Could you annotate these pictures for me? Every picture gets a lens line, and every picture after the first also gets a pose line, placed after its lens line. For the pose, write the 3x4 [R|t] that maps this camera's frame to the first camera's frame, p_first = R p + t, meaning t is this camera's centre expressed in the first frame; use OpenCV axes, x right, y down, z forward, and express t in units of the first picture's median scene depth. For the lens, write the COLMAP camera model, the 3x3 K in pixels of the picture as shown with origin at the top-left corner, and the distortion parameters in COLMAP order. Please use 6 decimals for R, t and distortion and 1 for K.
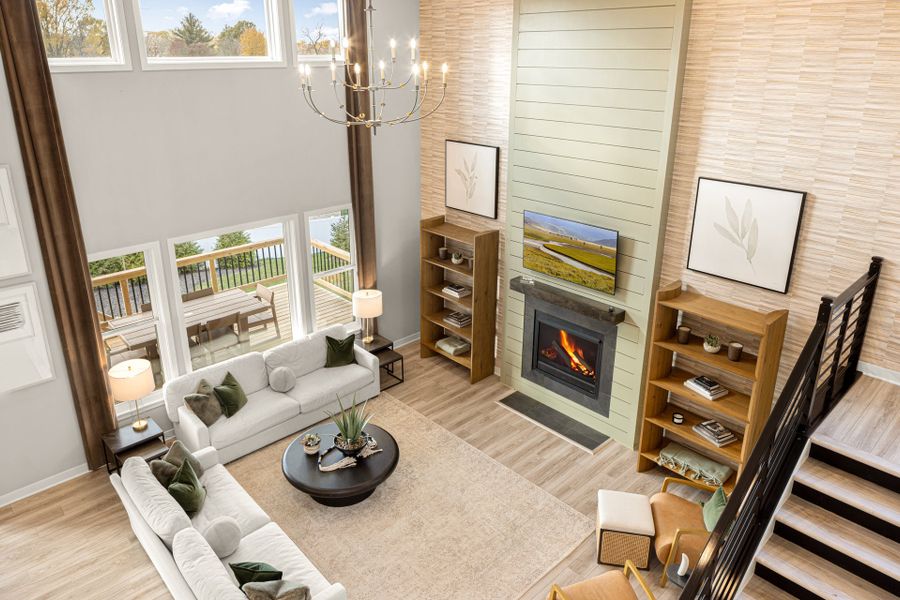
lens RADIAL K [[604.8, 0, 448.4], [0, 604.8, 298.2], [0, 0, 1]] dist [0.001363, 0.005605]
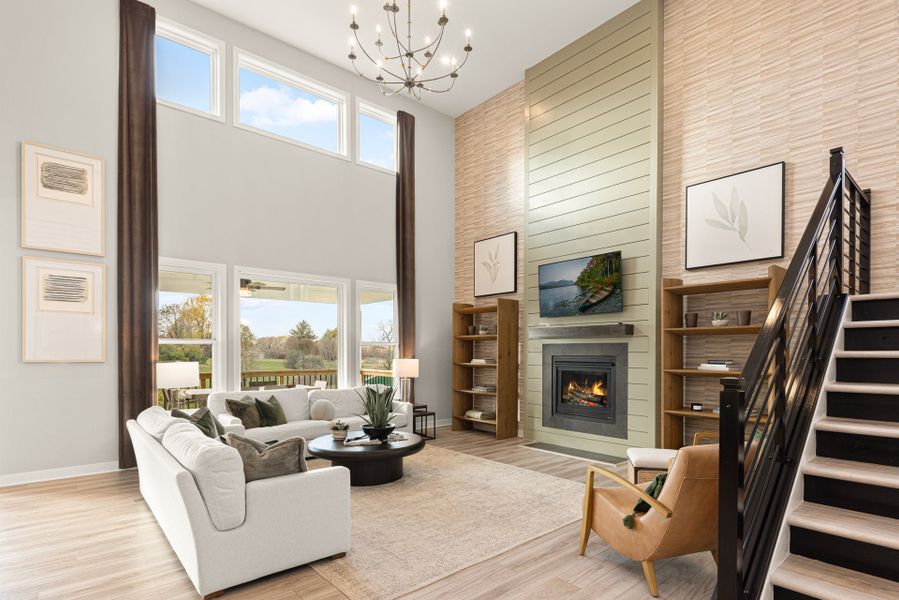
lens RADIAL K [[459.3, 0, 475.3], [0, 459.3, 356.3], [0, 0, 1]] dist [0.006779, -0.001353]
pose [[0.999923, -0.002210, -0.012226, 0.009818], [-0.001726, 0.949781, -0.312911, 0.285521], [0.012303, 0.312908, 0.949704, 0.177657]]
